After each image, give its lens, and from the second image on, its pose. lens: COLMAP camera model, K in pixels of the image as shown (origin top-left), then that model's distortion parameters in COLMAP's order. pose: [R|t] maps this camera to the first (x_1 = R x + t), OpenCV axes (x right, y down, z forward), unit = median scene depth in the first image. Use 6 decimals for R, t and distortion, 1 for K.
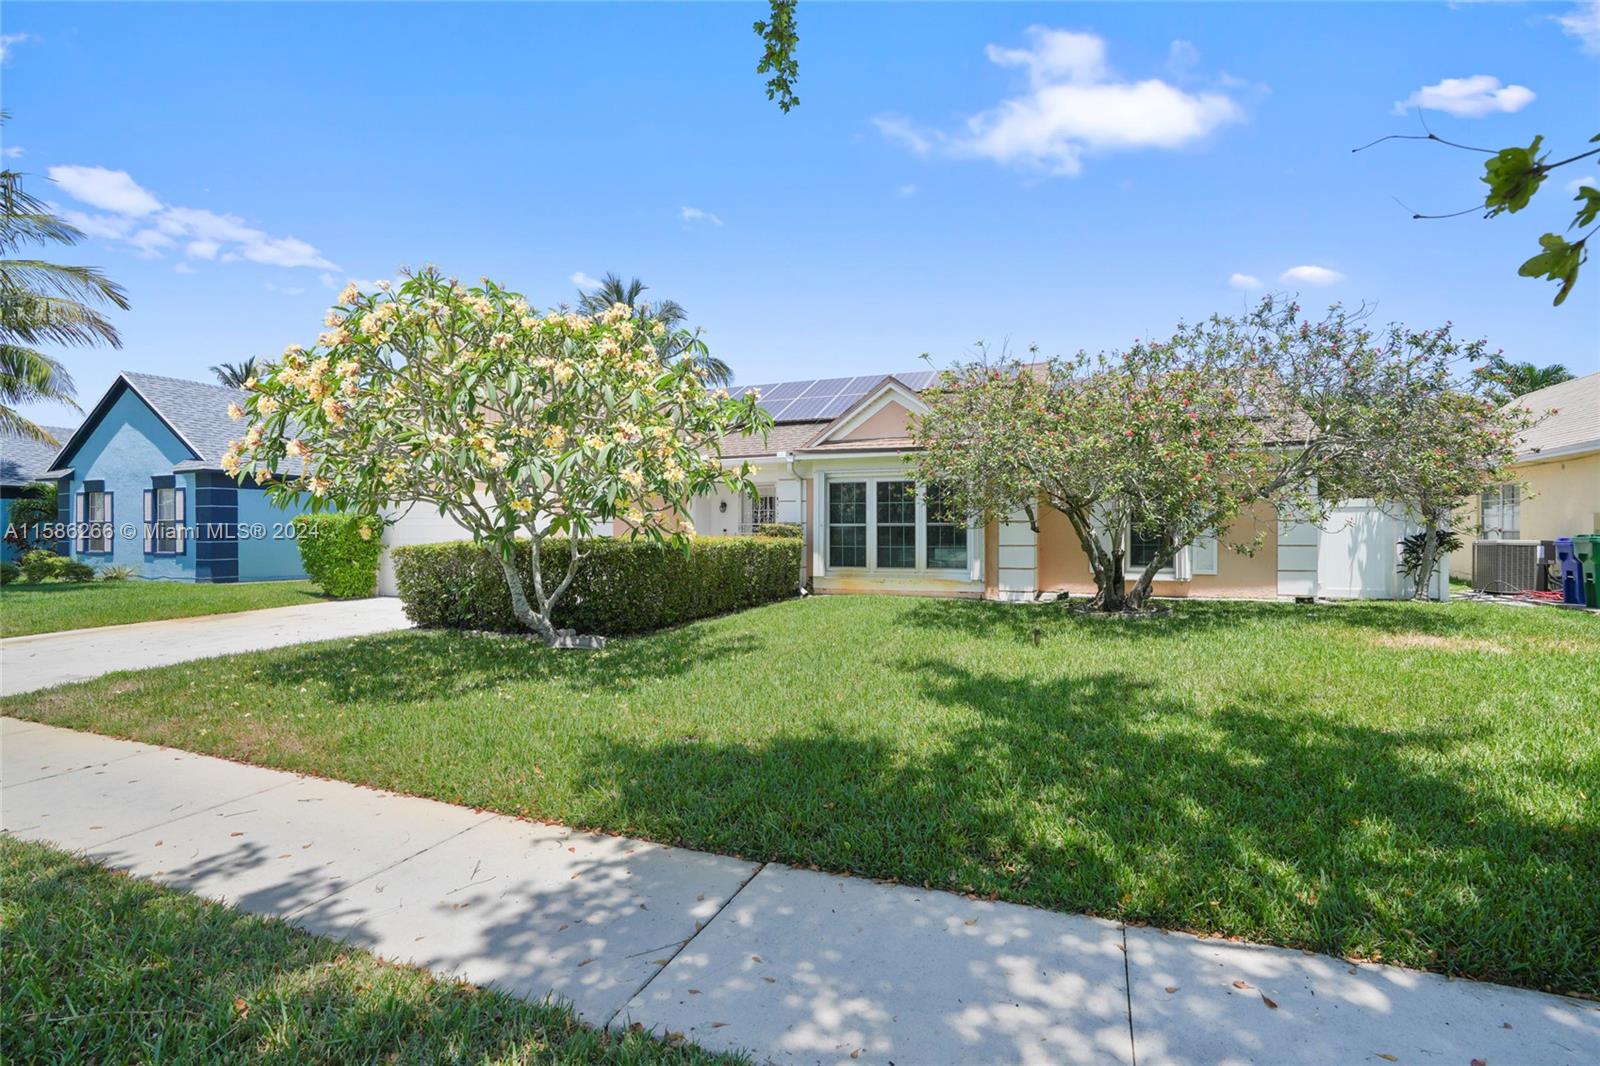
lens RADIAL K [[744.3, 0, 800.0], [0, 744.3, 526.3], [0, 0, 1]] dist [-0.037373, 0.002271]
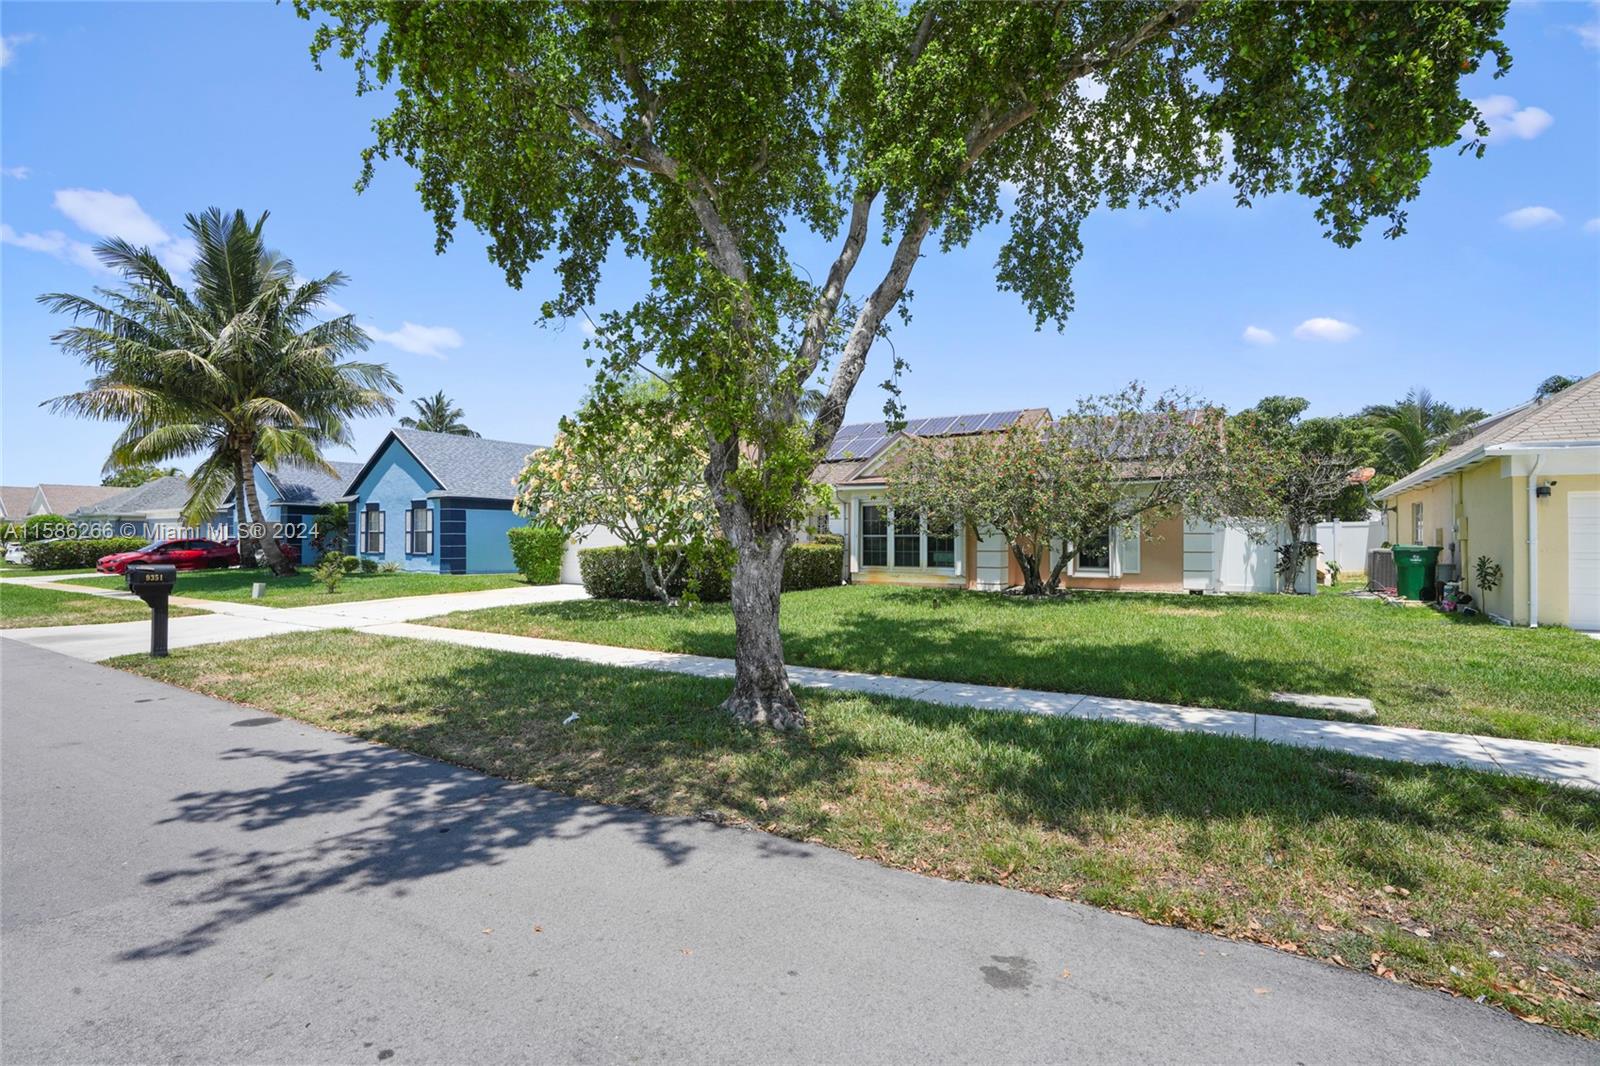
lens RADIAL K [[785.8, 0, 802.1], [0, 785.8, 543.9], [0, 0, 1]] dist [-0.025547, 0.000690]
pose [[0.982956, 0.004600, -0.183782, 0.206962], [-0.001832, 0.999882, 0.015233, -0.009356], [0.183831, -0.014637, 0.982849, -0.498048]]
